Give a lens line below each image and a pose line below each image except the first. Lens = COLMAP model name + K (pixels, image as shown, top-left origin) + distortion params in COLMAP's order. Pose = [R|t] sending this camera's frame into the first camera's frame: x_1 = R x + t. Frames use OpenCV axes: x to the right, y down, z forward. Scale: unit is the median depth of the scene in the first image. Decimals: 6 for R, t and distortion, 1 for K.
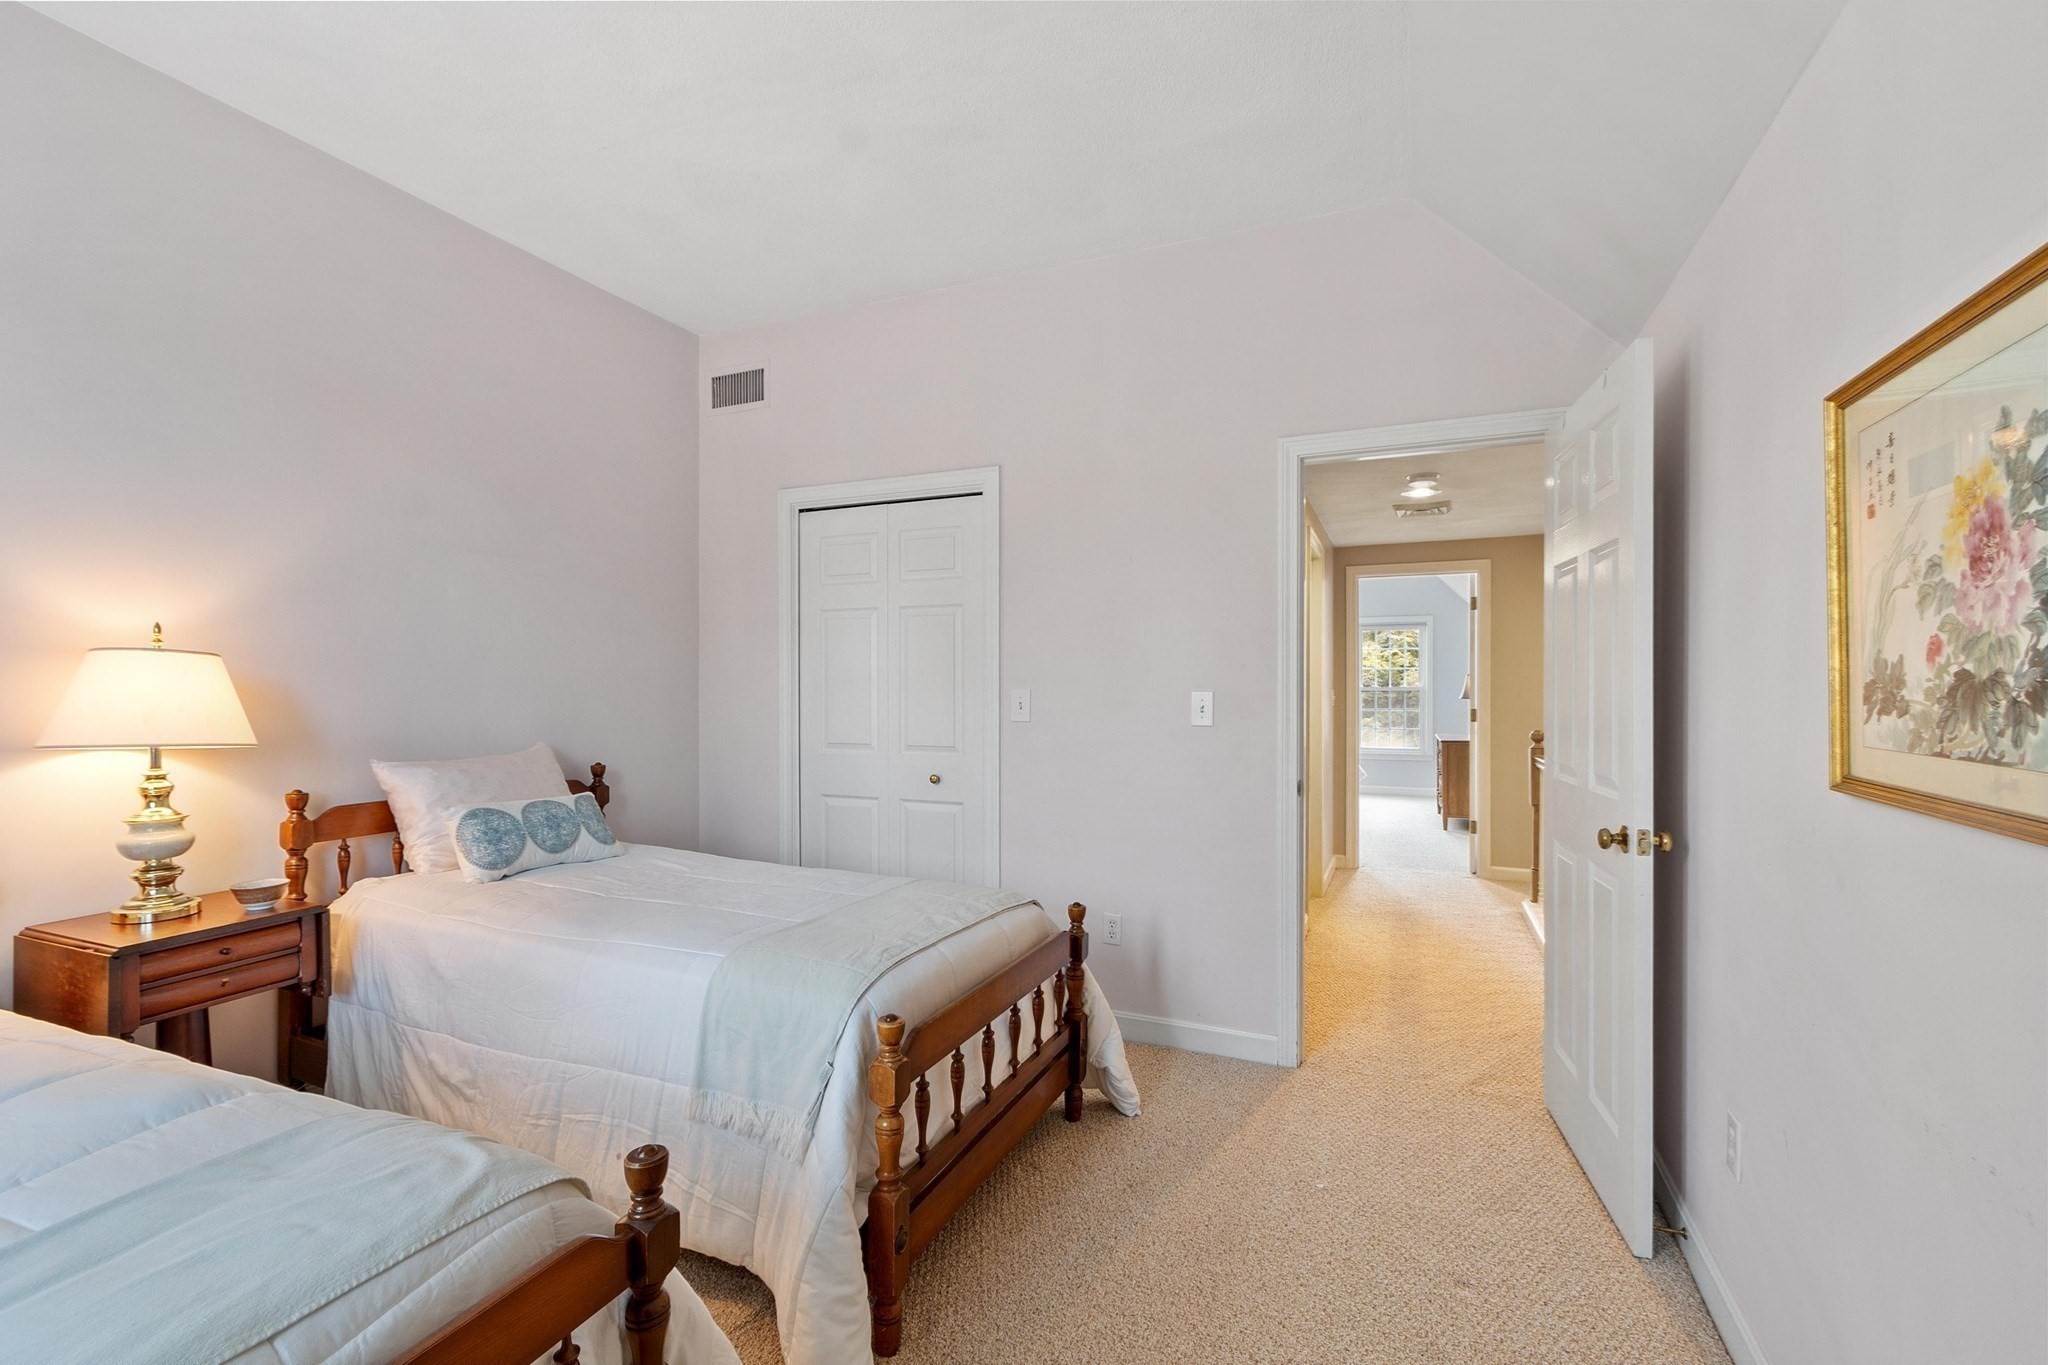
lens RADIAL K [[905.7, 0, 1024.0], [0, 905.7, 682.5], [0, 0, 1]] dist [0.002002, -0.000097]
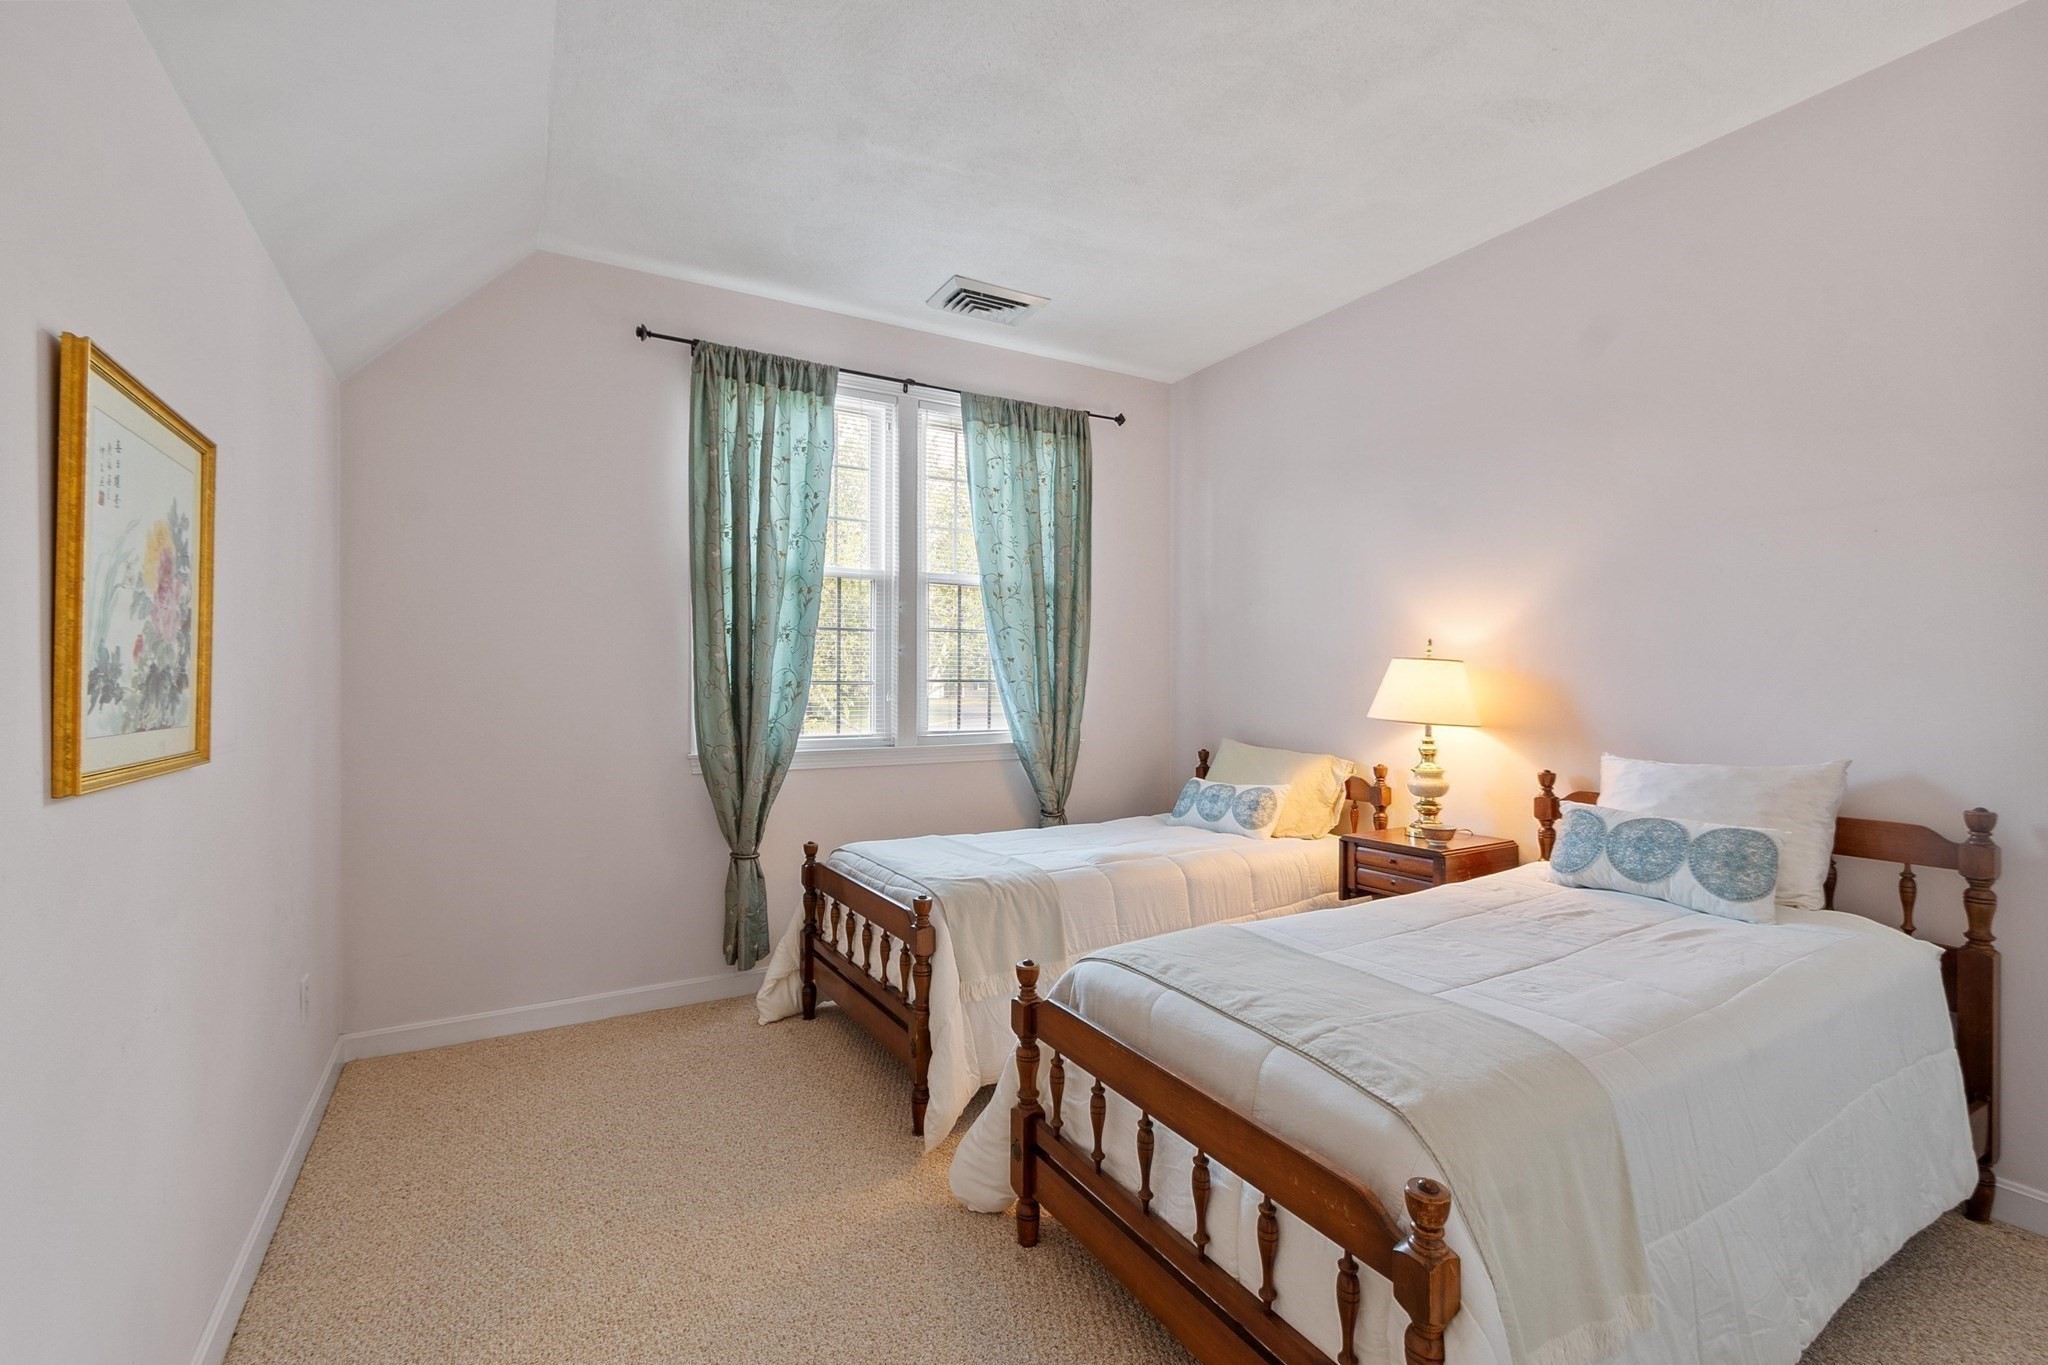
lens RADIAL K [[905.7, 0, 1024.0], [0, 905.7, 682.5], [0, 0, 1]] dist [0.002002, -0.000097]
pose [[-0.599887, -0.002508, -0.800081, 1.132106], [0.002289, 0.999986, -0.004851, 0.019929], [0.800081, -0.004742, -0.599873, 2.423063]]
